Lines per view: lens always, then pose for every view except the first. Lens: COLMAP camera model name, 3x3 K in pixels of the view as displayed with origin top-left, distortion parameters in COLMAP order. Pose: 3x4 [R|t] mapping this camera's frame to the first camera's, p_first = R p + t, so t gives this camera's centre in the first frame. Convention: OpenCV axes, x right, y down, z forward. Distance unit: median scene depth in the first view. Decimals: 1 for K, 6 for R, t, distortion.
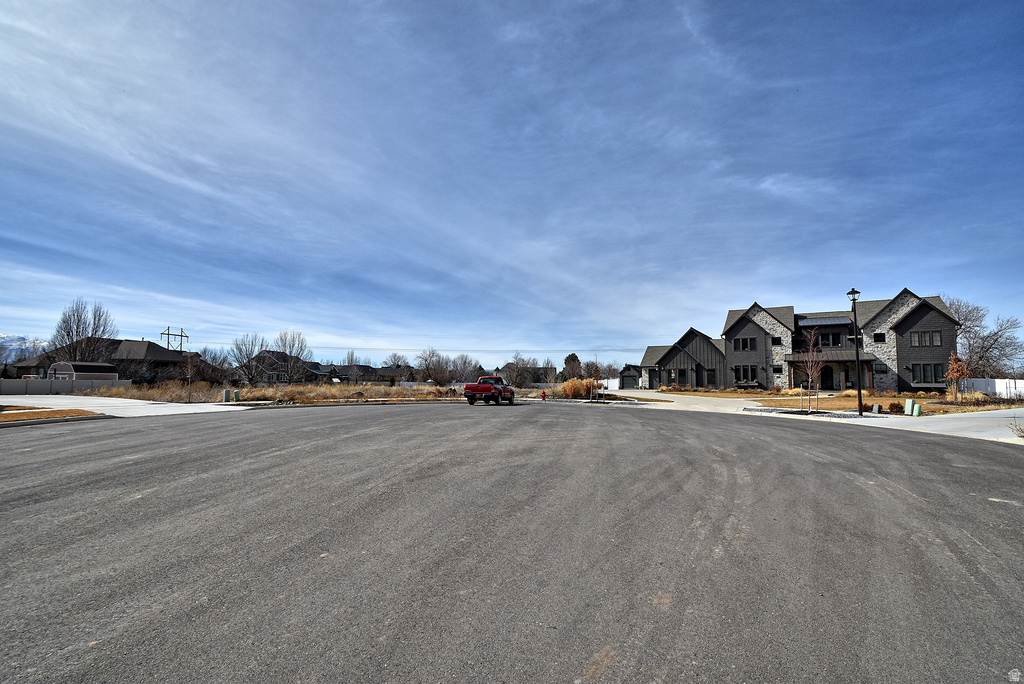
lens RADIAL K [[437.6, 0, 505.1], [0, 437.6, 284.6], [0, 0, 1]] dist [0.015339, -0.012433]
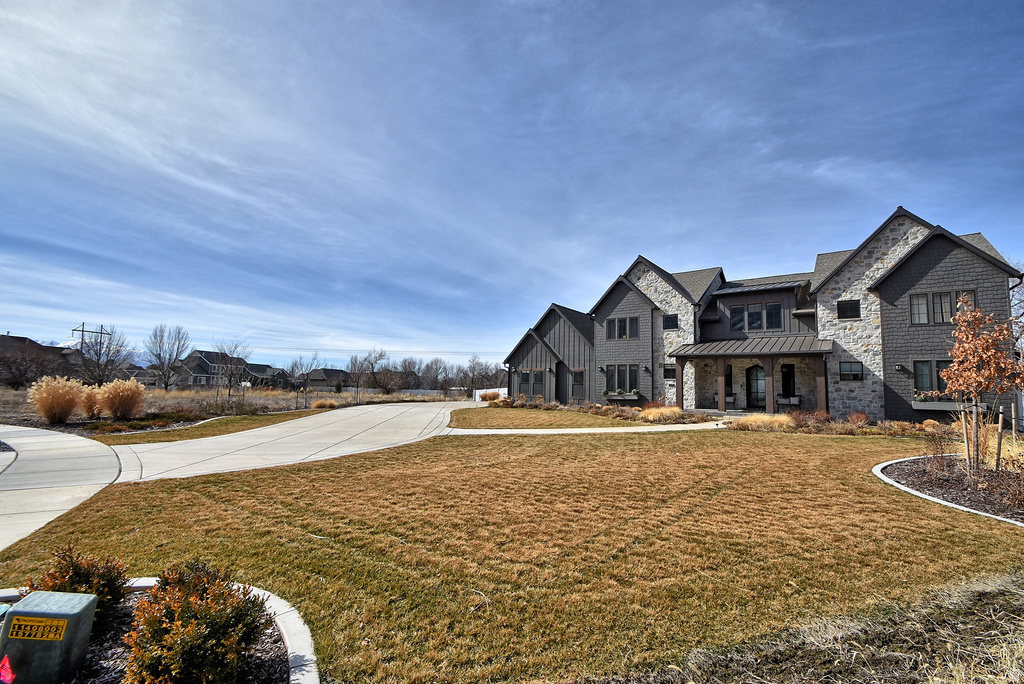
lens RADIAL K [[443.9, 0, 519.4], [0, 443.9, 320.8], [0, 0, 1]] dist [0.016310, -0.012977]
pose [[0.997127, 0.003640, -0.075664, 0.086413], [0.001194, 0.997965, 0.063749, 0.016888], [0.075743, -0.063656, 0.995093, 0.077673]]
